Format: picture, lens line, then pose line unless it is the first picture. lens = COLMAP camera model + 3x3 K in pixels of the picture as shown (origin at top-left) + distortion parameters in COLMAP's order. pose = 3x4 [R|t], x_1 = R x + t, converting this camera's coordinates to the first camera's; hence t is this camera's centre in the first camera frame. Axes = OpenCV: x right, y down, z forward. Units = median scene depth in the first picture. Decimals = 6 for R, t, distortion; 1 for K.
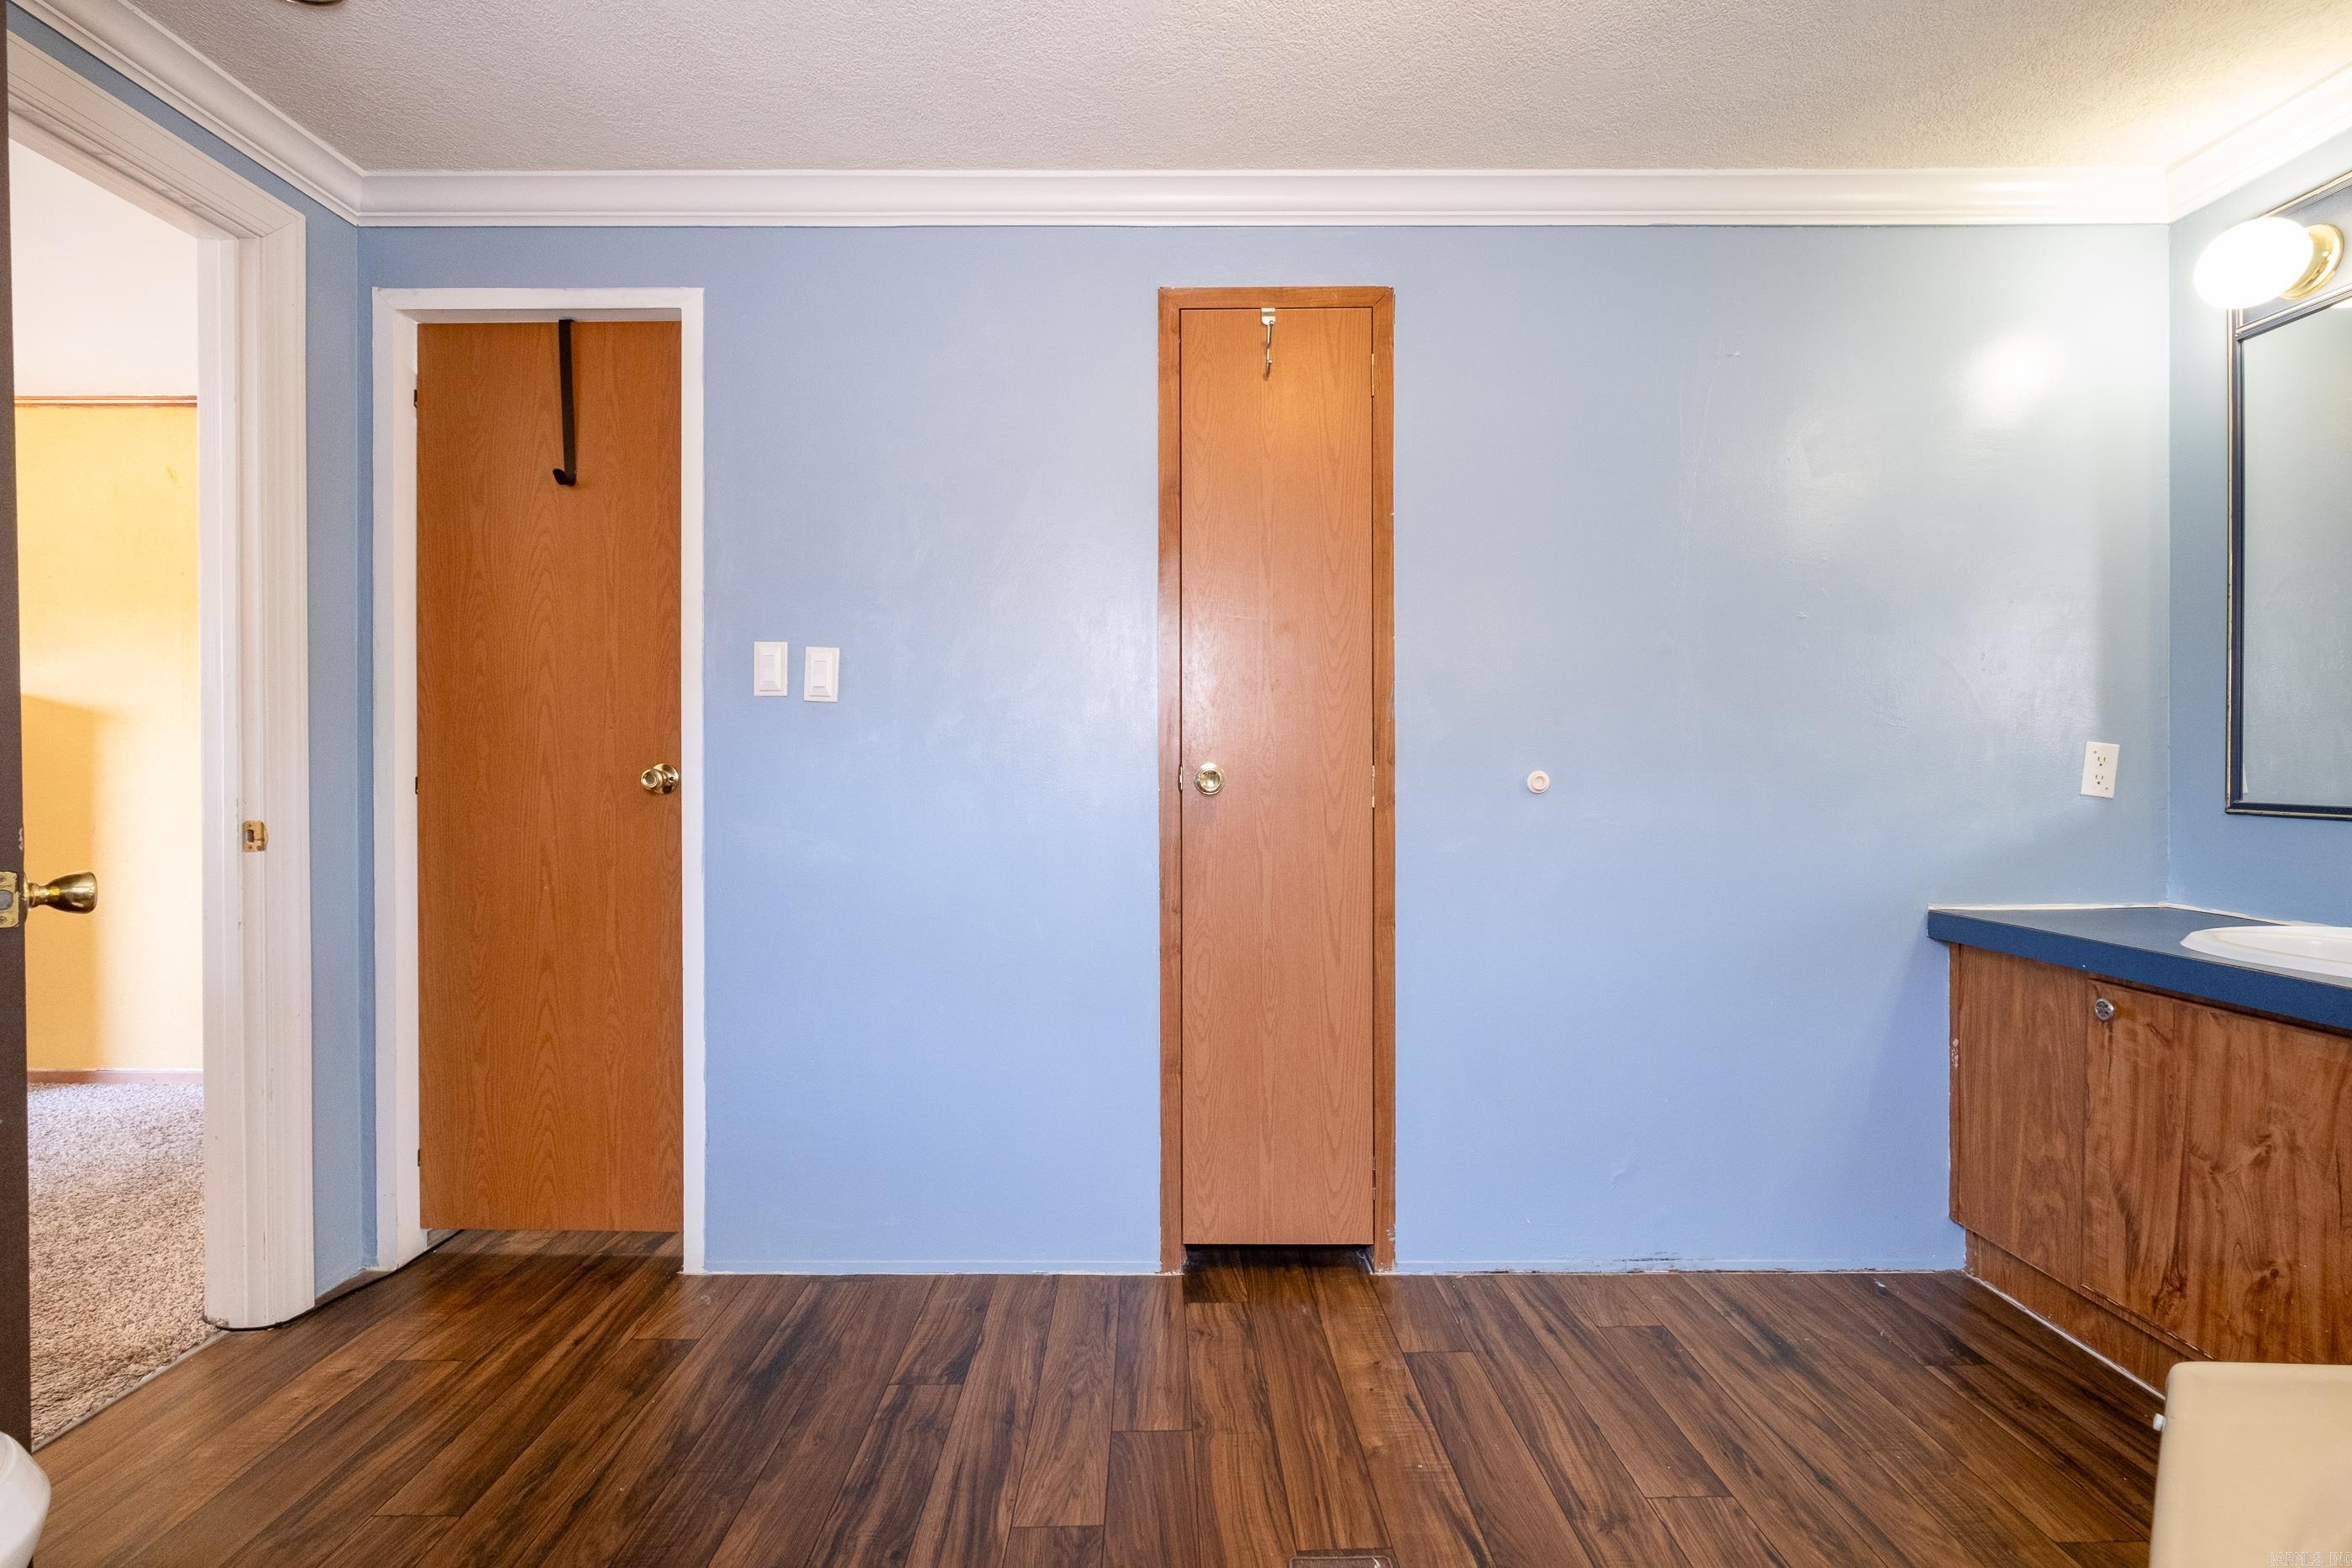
lens RADIAL K [[1049.6, 0, 1166.8], [0, 1049.6, 776.4], [0, 0, 1]] dist [-0.001511, -0.000589]
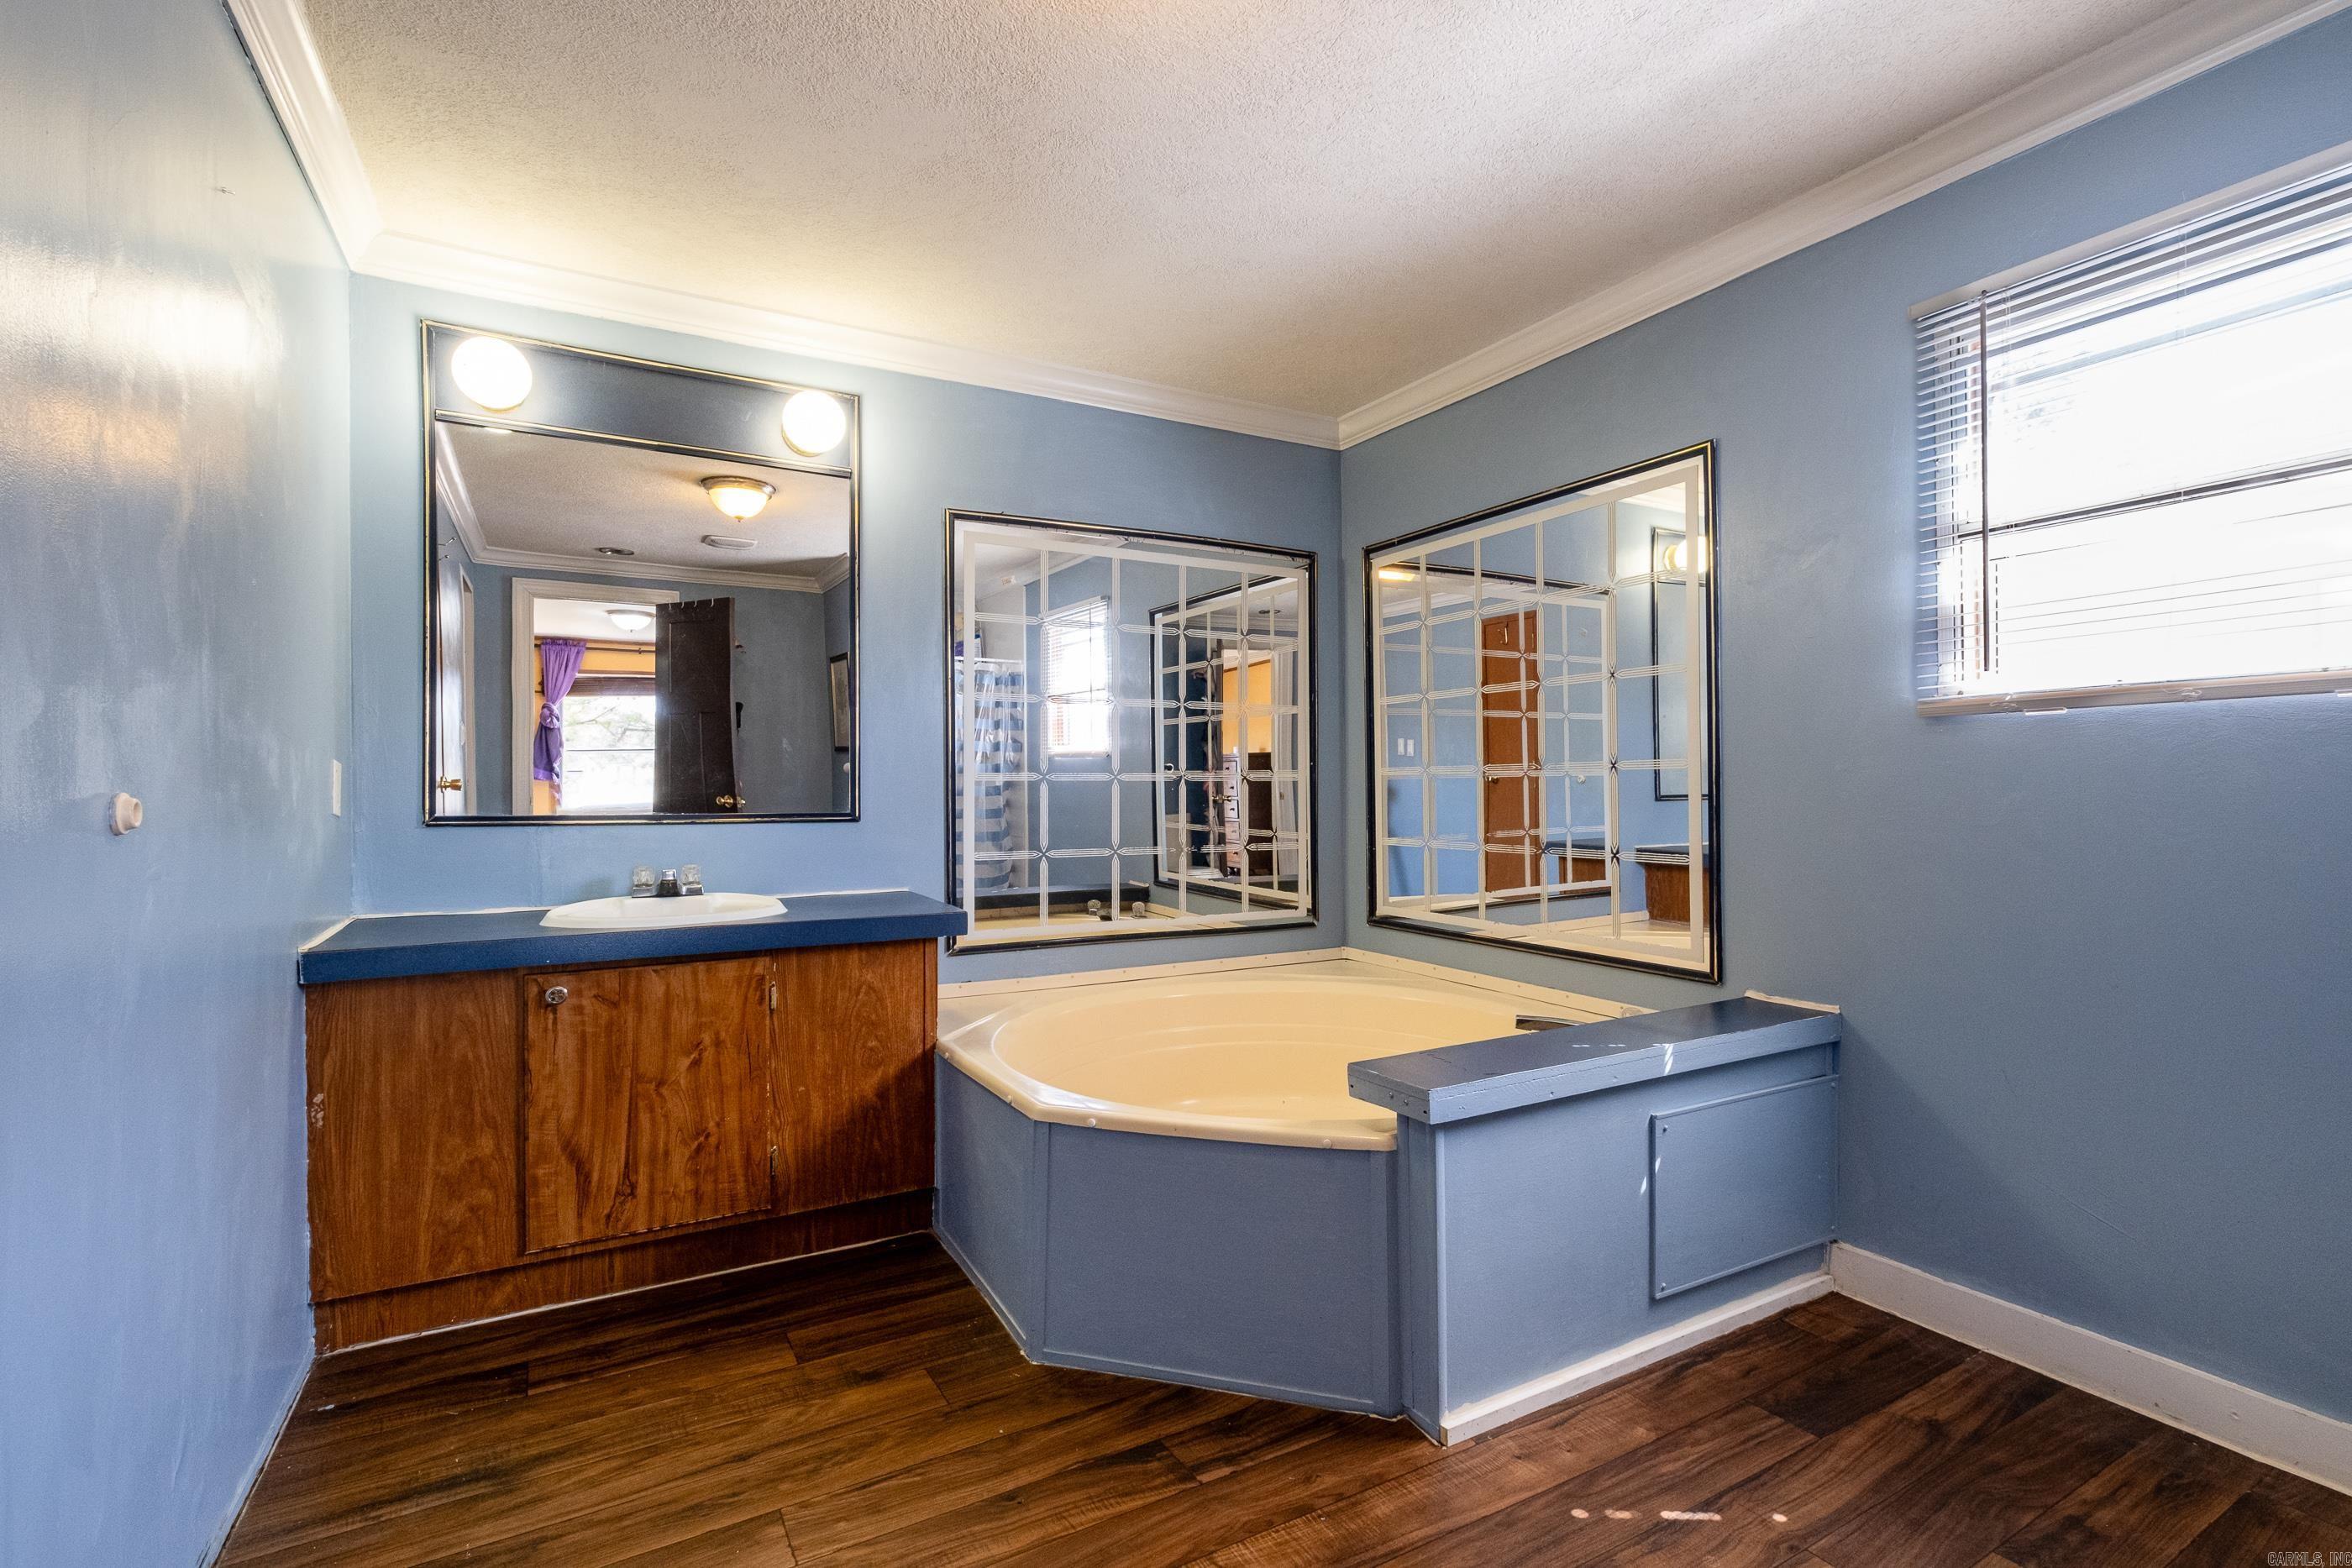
lens RADIAL K [[1049.6, 0, 1166.8], [0, 1049.6, 776.4], [0, 0, 1]] dist [-0.001511, -0.000589]
pose [[-0.466481, 0.008284, 0.884493, -0.413286], [0.012956, 0.999913, -0.002531, -0.006136], [-0.884437, 0.010279, -0.466547, 0.887556]]
